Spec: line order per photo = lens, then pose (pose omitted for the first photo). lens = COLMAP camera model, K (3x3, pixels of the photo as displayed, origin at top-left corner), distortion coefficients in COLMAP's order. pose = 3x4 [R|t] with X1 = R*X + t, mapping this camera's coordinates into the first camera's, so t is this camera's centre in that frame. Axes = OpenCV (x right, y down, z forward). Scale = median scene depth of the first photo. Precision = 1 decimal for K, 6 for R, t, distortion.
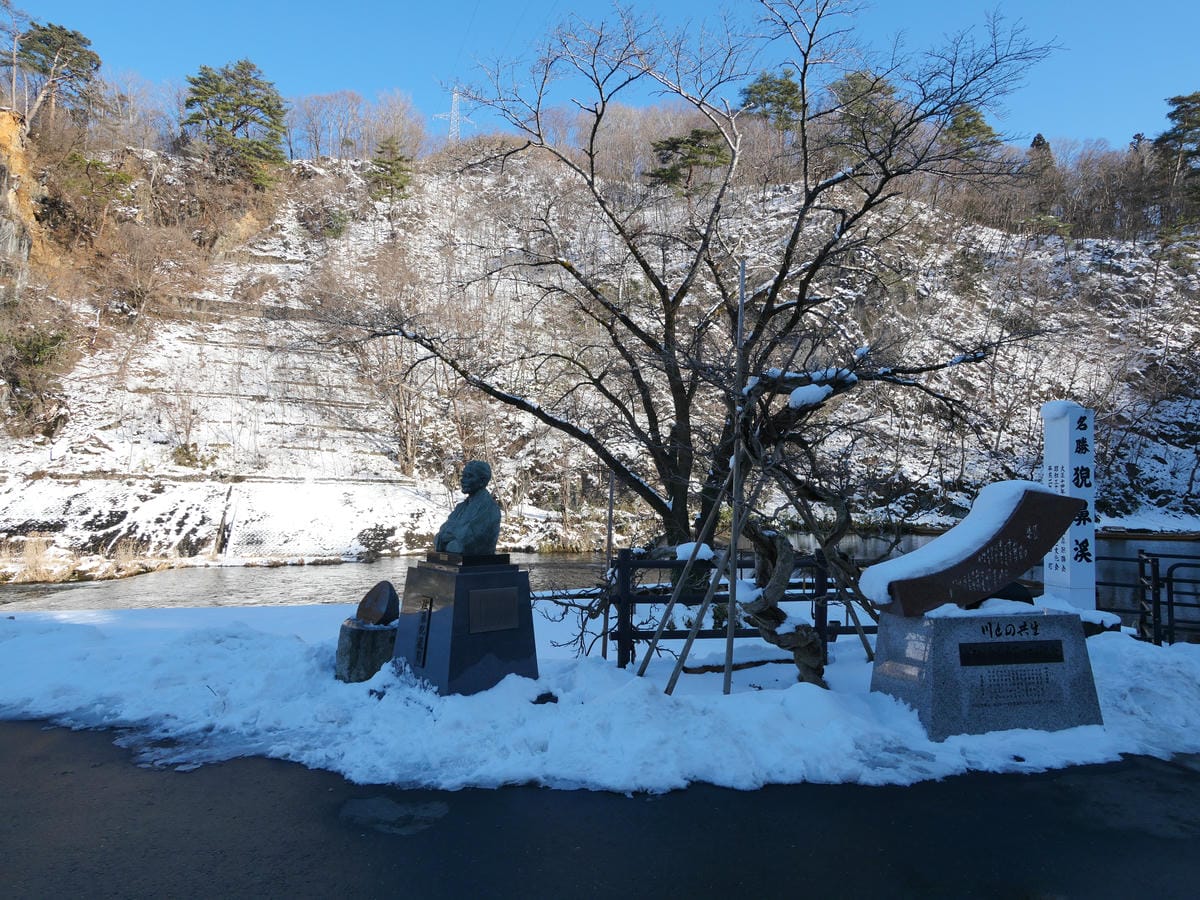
lens RADIAL K [[697.9, 0, 592.2], [0, 697.9, 442.8], [0, 0, 1]] dist [0.008047, -0.001267]
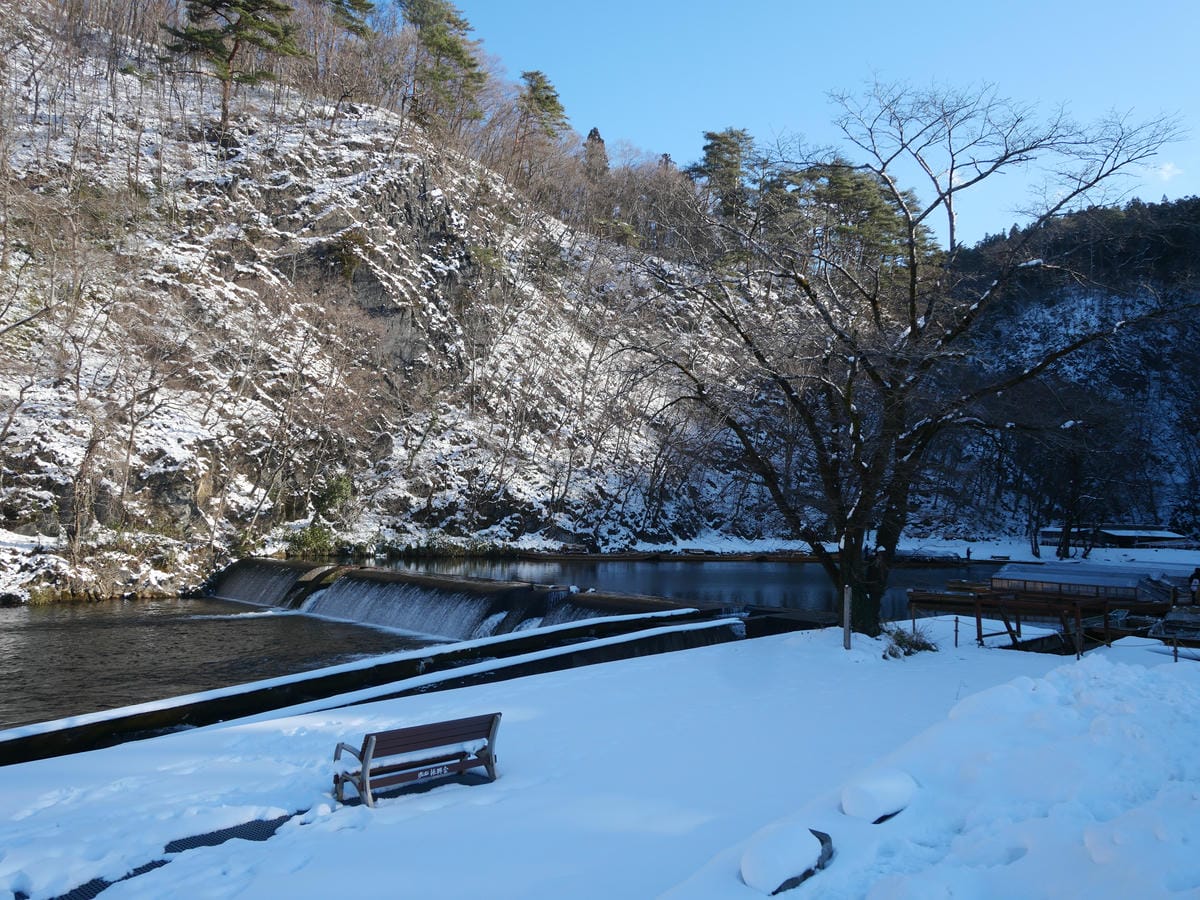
lens RADIAL K [[946.7, 0, 603.7], [0, 946.7, 441.2], [0, 0, 1]] dist [0.001113, 0.021433]
pose [[0.757532, 0.061412, 0.649903, -0.215986], [-0.062646, 0.997809, -0.021266, 0.000972], [-0.649785, -0.024604, 0.759720, 0.041223]]
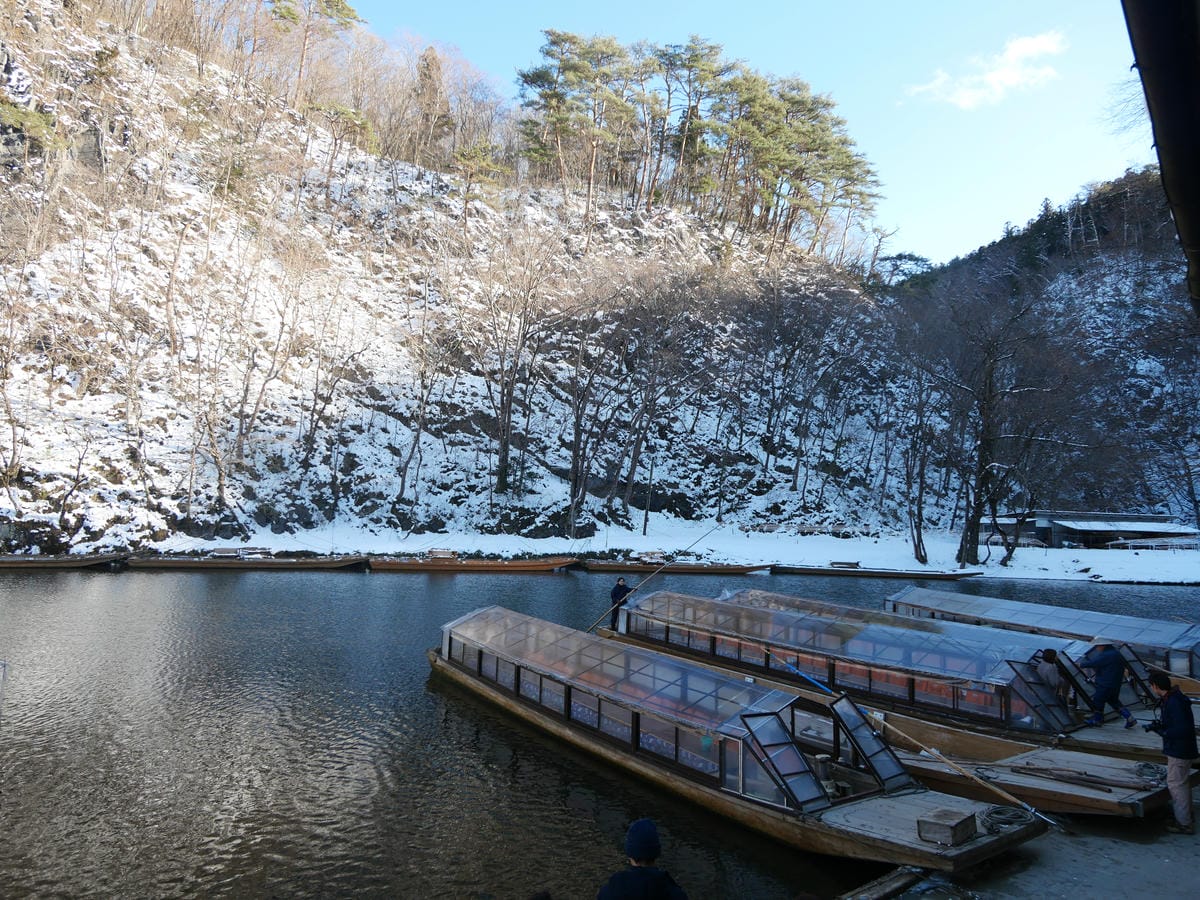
lens RADIAL K [[776.1, 0, 607.1], [0, 776.1, 440.0], [0, 0, 1]] dist [0.003362, 0.000146]
pose [[0.855380, 0.059766, 0.514542, 0.571253], [-0.051273, 0.998212, -0.030710, 0.025715], [-0.515458, -0.000113, 0.856915, 0.220909]]
